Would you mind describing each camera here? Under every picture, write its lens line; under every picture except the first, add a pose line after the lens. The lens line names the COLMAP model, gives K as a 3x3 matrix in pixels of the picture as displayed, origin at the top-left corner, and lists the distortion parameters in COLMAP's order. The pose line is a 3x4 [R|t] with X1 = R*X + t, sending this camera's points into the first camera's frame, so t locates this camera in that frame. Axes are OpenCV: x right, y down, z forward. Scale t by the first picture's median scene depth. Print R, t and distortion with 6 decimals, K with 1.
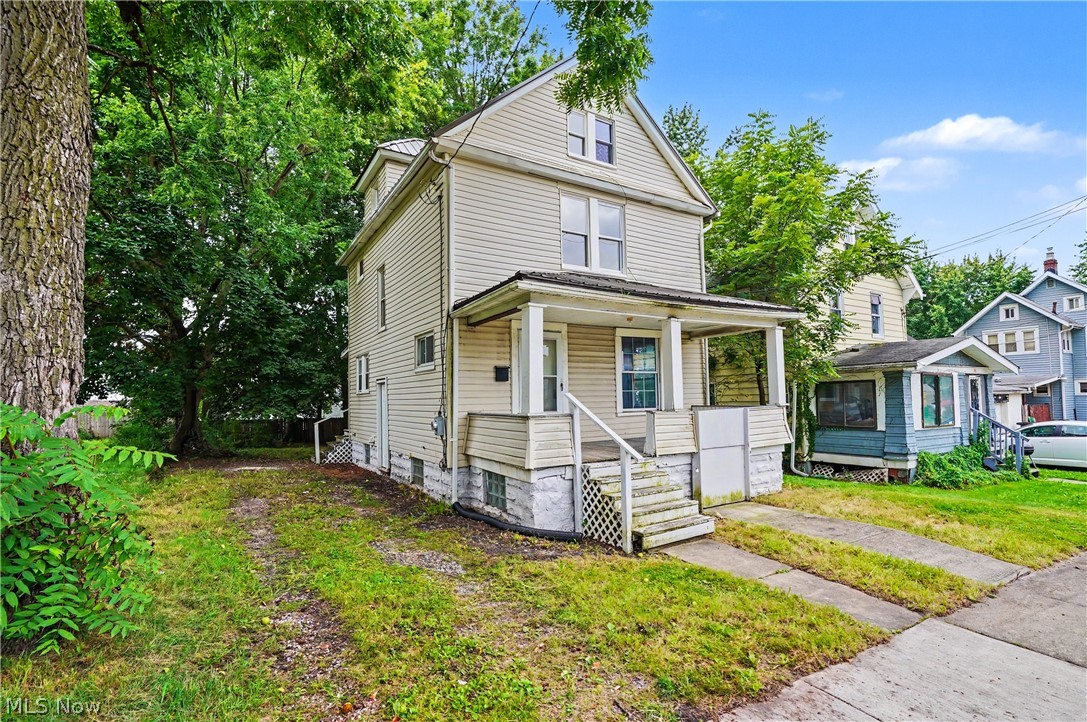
lens RADIAL K [[500.8, 0, 541.2], [0, 500.8, 363.1], [0, 0, 1]] dist [-0.001049, -0.000042]
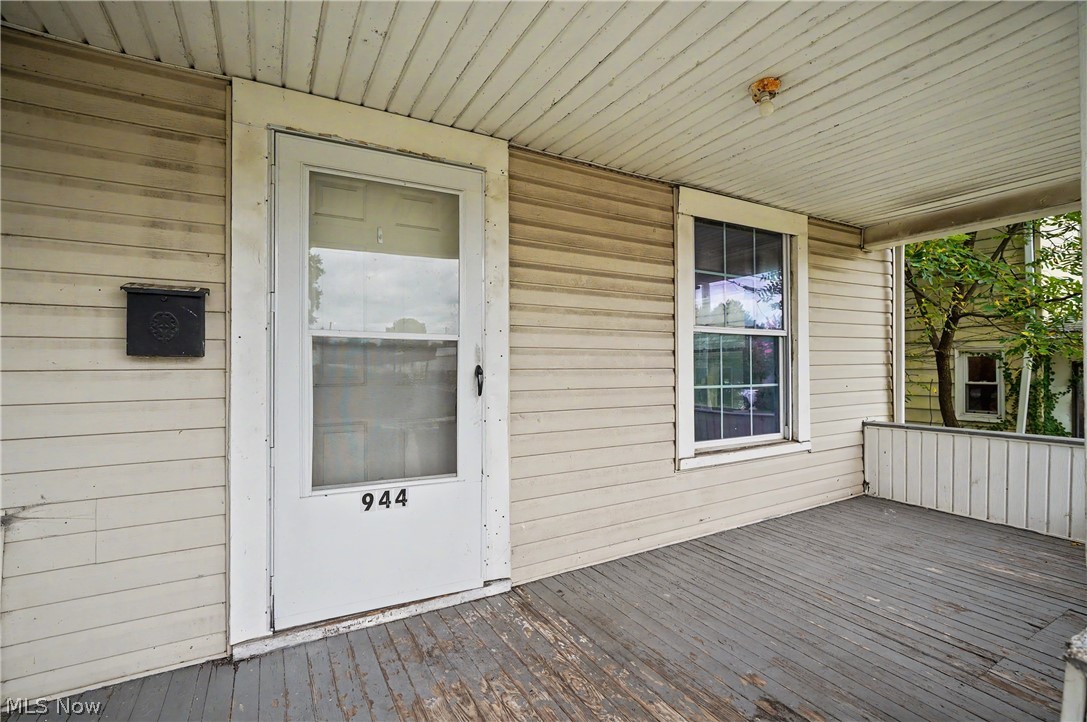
lens RADIAL K [[500.8, 0, 541.2], [0, 500.8, 363.1], [0, 0, 1]] dist [-0.001049, -0.000042]
pose [[0.999704, 0.012906, -0.020617, 0.074588], [-0.011577, 0.997927, 0.063313, 0.021224], [0.021391, -0.063056, 0.997781, 0.707780]]
